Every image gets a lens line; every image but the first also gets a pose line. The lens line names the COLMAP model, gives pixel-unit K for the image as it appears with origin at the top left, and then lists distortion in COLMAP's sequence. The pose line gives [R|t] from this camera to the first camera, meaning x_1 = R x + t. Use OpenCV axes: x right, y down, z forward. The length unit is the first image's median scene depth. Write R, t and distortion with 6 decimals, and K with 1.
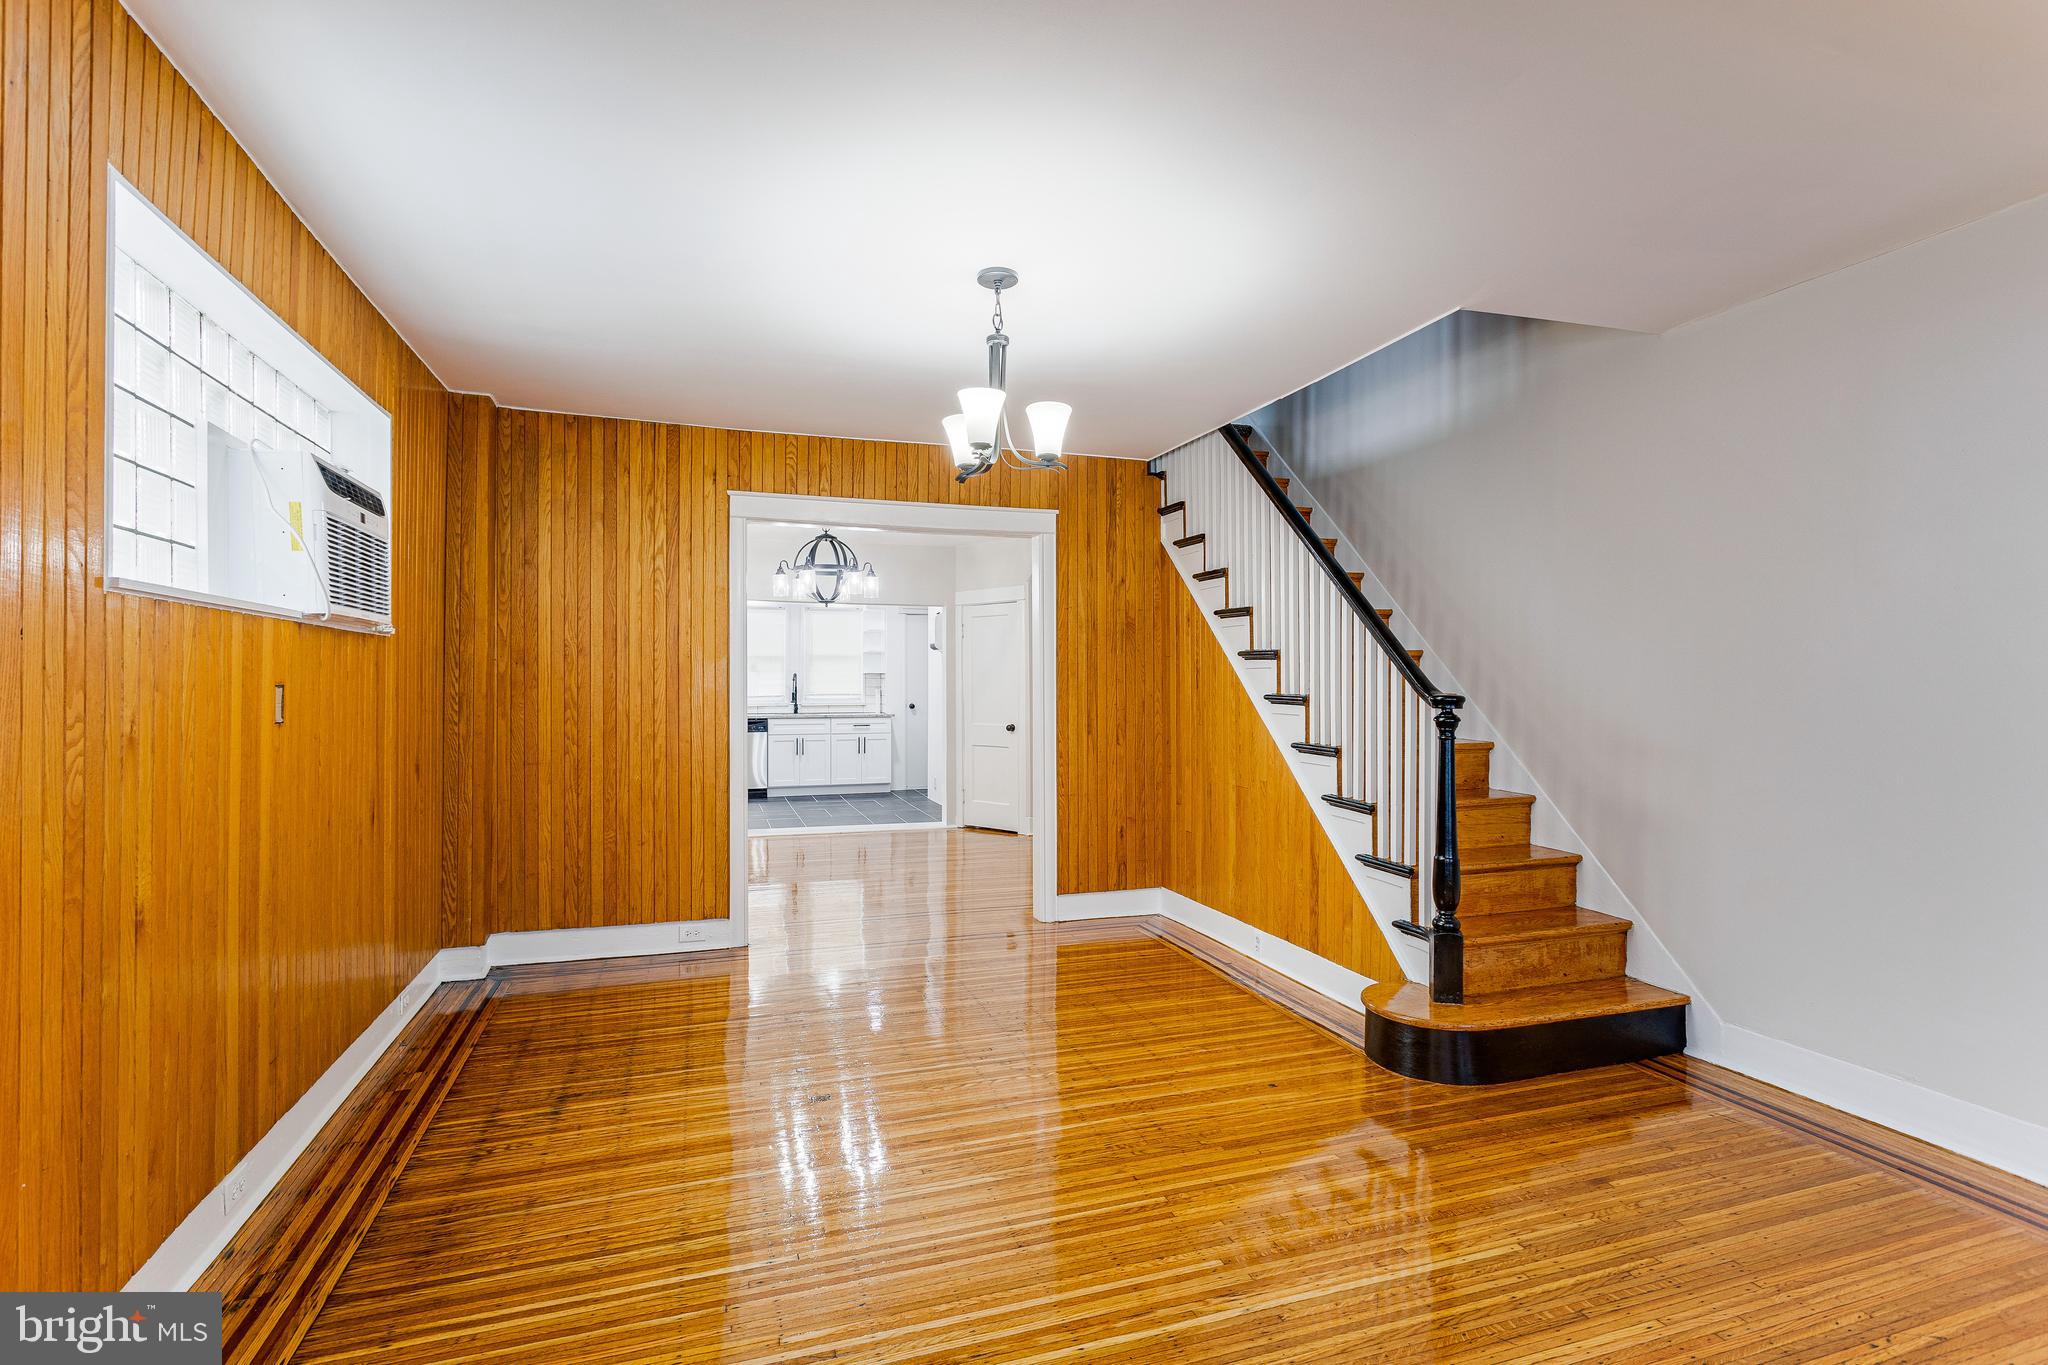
lens RADIAL K [[966.4, 0, 1009.0], [0, 966.4, 674.4], [0, 0, 1]] dist [-0.004124, 0.001154]
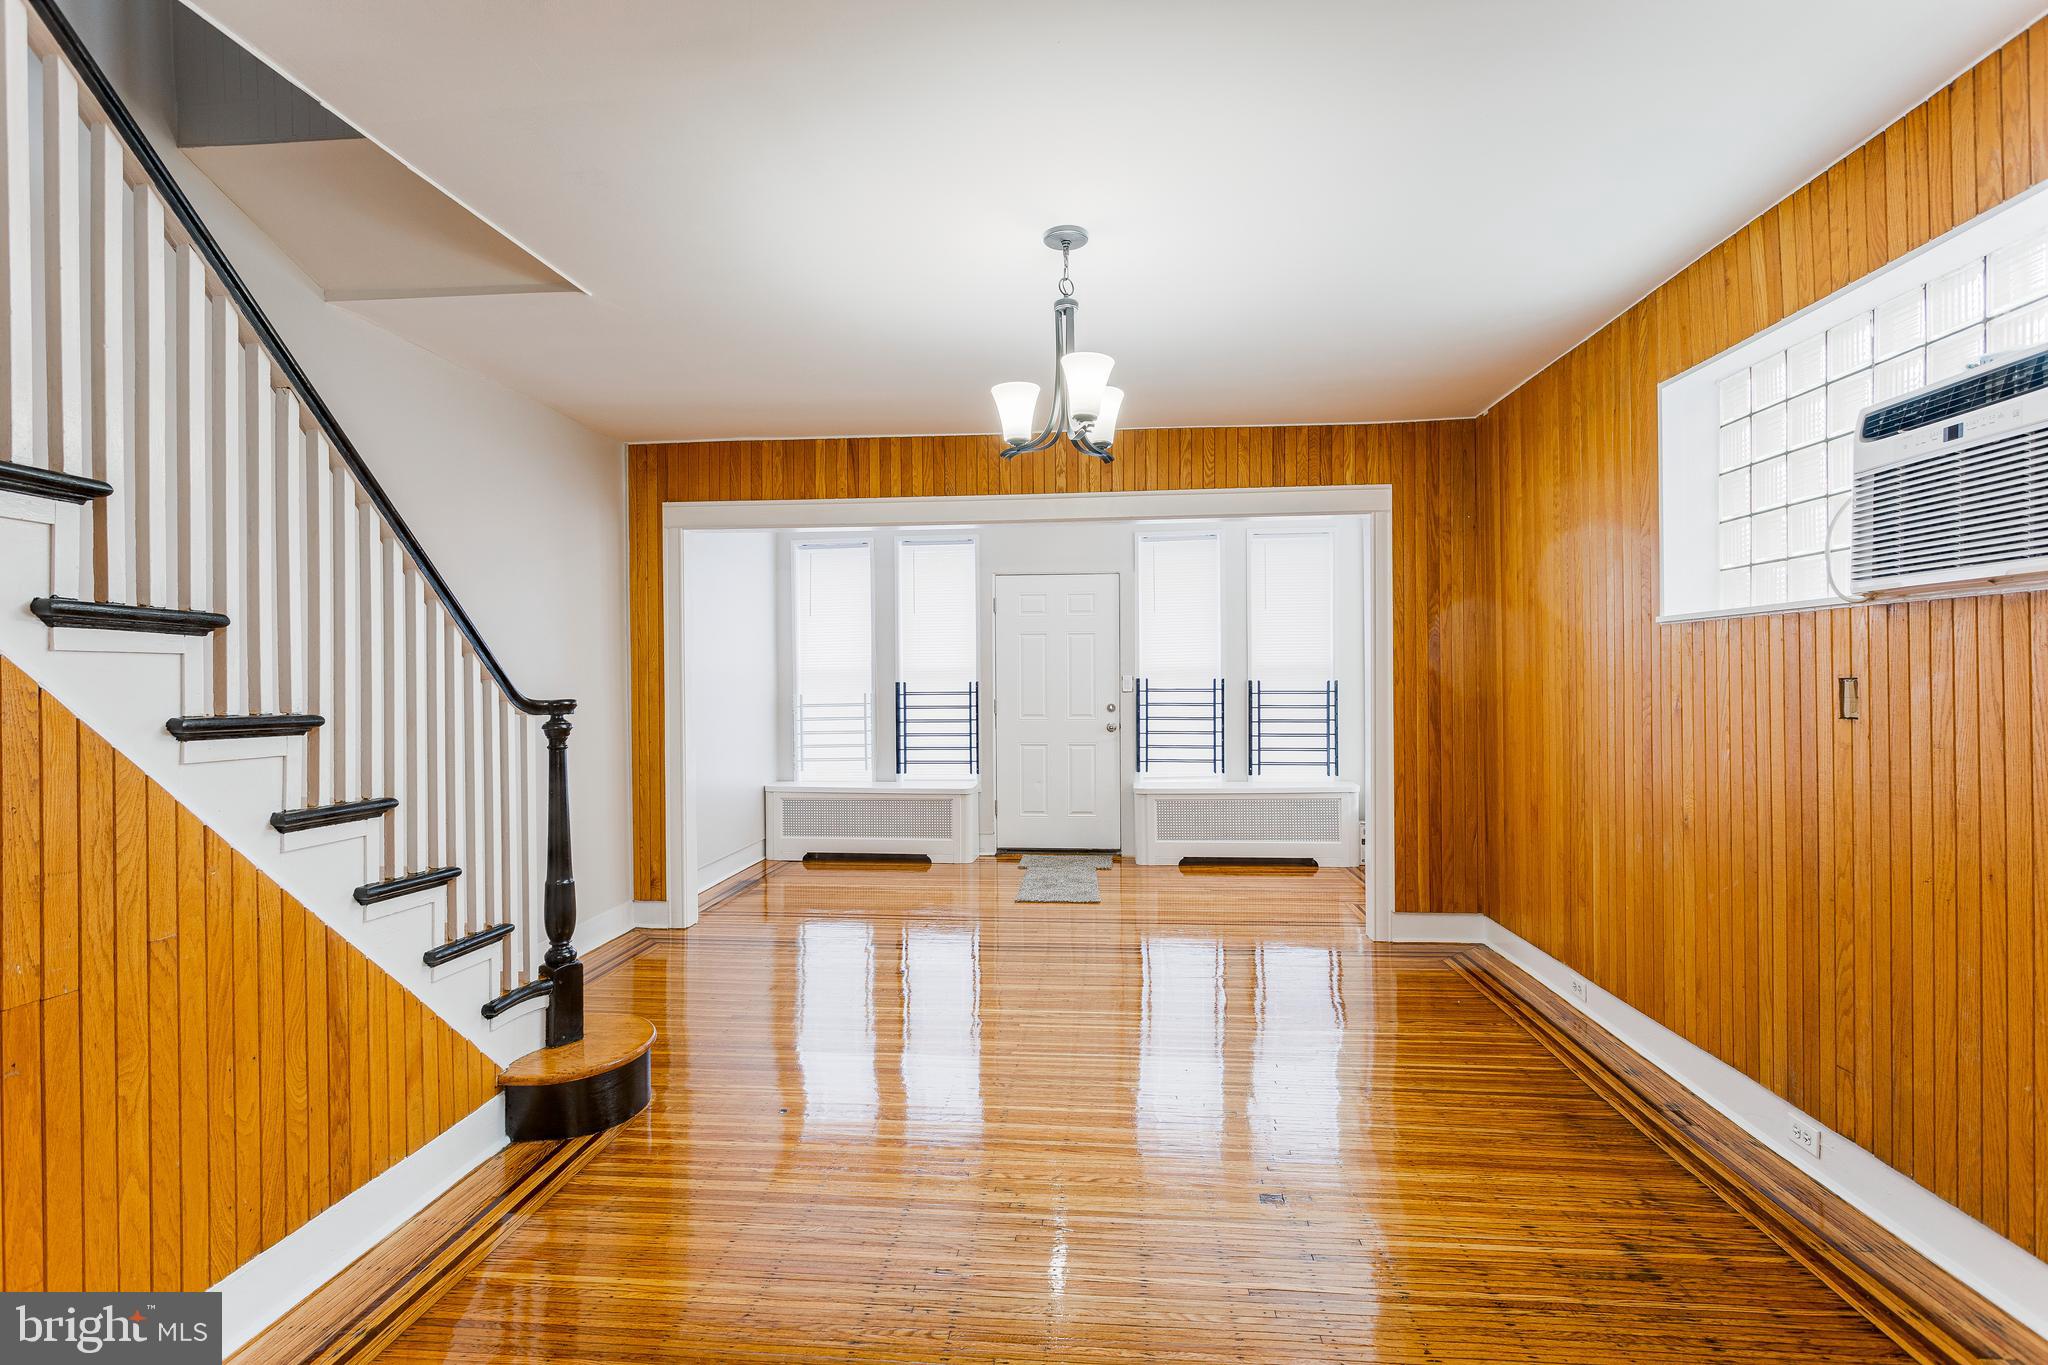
lens RADIAL K [[966.4, 0, 1019.9], [0, 966.4, 674.8], [0, 0, 1]] dist [-0.004124, 0.001154]
pose [[-0.918787, 0.009479, 0.394640, -0.118140], [0.004912, 0.999909, -0.012581, 0.004881], [-0.394723, -0.009621, -0.918750, 0.666962]]
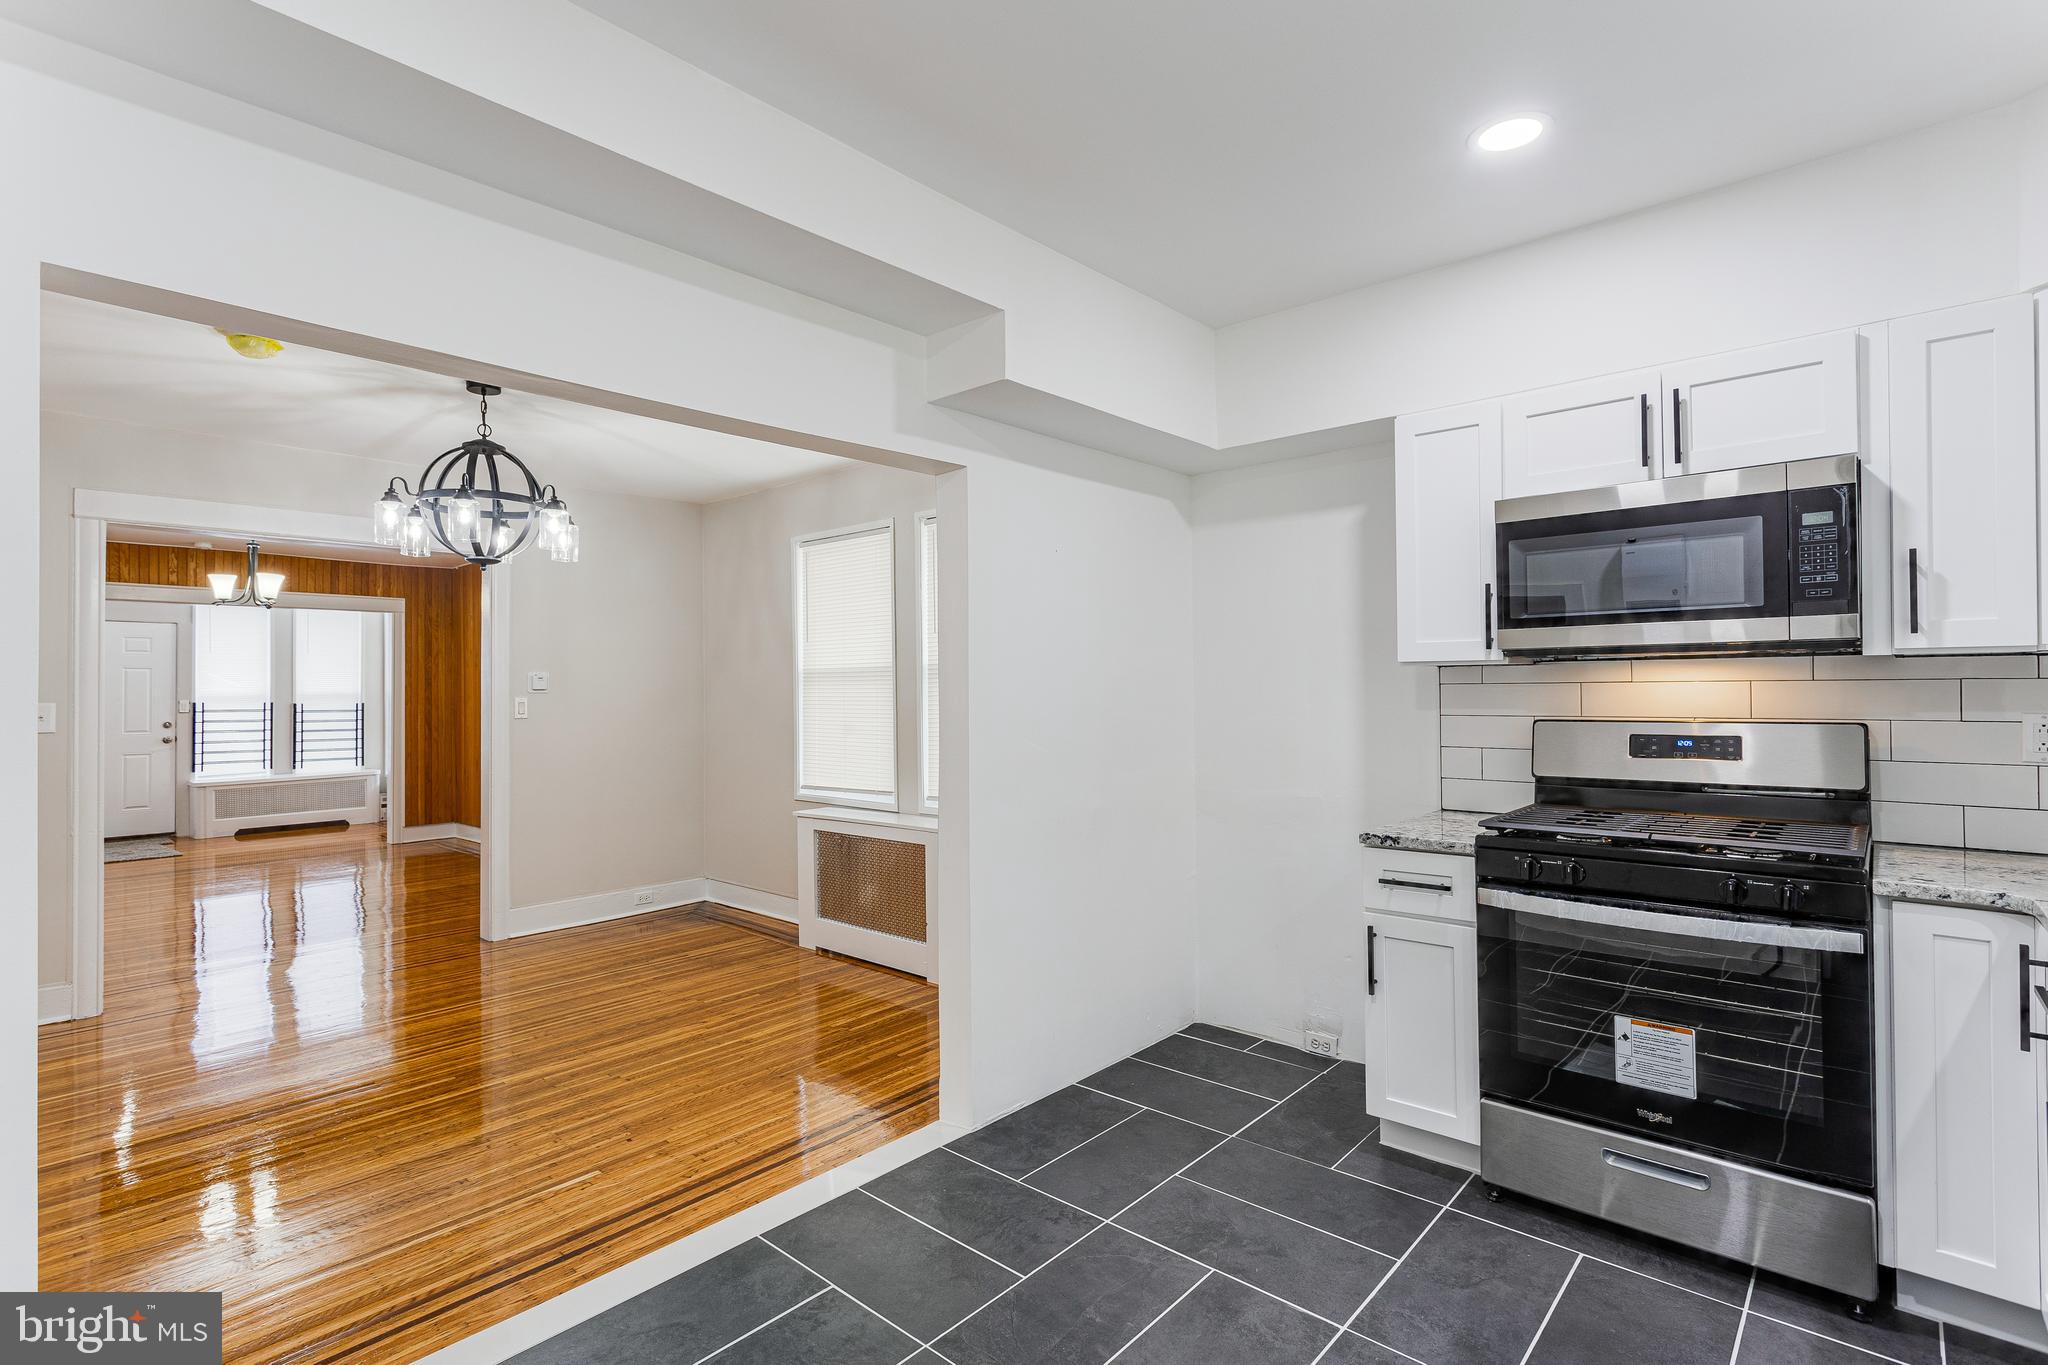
lens RADIAL K [[966.4, 0, 1020.4], [0, 966.4, 684.1], [0, 0, 1]] dist [-0.004124, 0.001154]
pose [[-0.861200, 0.002678, -0.508259, -0.139226], [0.012548, 0.999793, -0.015992, 0.006741], [0.508111, -0.020150, -0.861056, 1.311139]]
